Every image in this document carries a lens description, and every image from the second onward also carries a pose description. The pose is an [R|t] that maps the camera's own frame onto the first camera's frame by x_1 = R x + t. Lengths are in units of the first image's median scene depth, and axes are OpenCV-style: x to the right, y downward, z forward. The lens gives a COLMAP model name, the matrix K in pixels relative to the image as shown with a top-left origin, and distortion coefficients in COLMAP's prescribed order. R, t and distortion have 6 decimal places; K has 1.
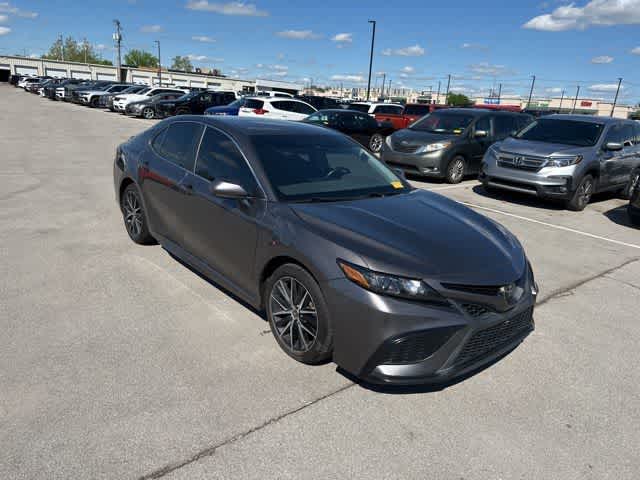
lens RADIAL K [[450.9, 0, 320.0], [0, 450.9, 240.0], [0, 0, 1]] dist [0.035016, -0.039484]
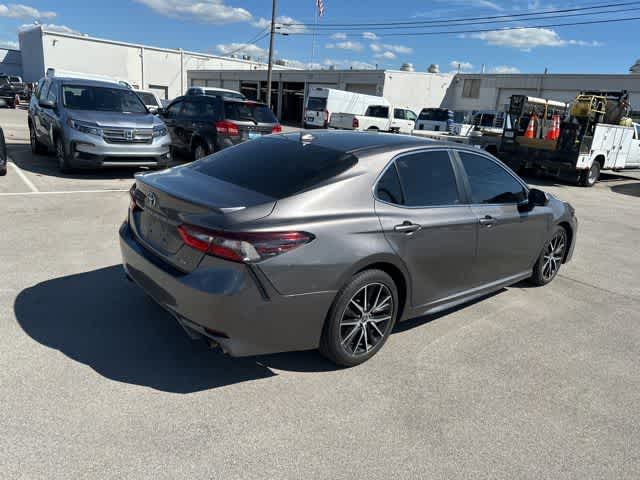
lens RADIAL K [[450.9, 0, 320.0], [0, 450.9, 240.0], [0, 0, 1]] dist [0.035016, -0.039484]
pose [[0.016605, -0.350958, 0.936244, -0.434192], [0.210138, 0.916685, 0.339899, -0.172897], [-0.977531, 0.191097, 0.088971, 0.457546]]
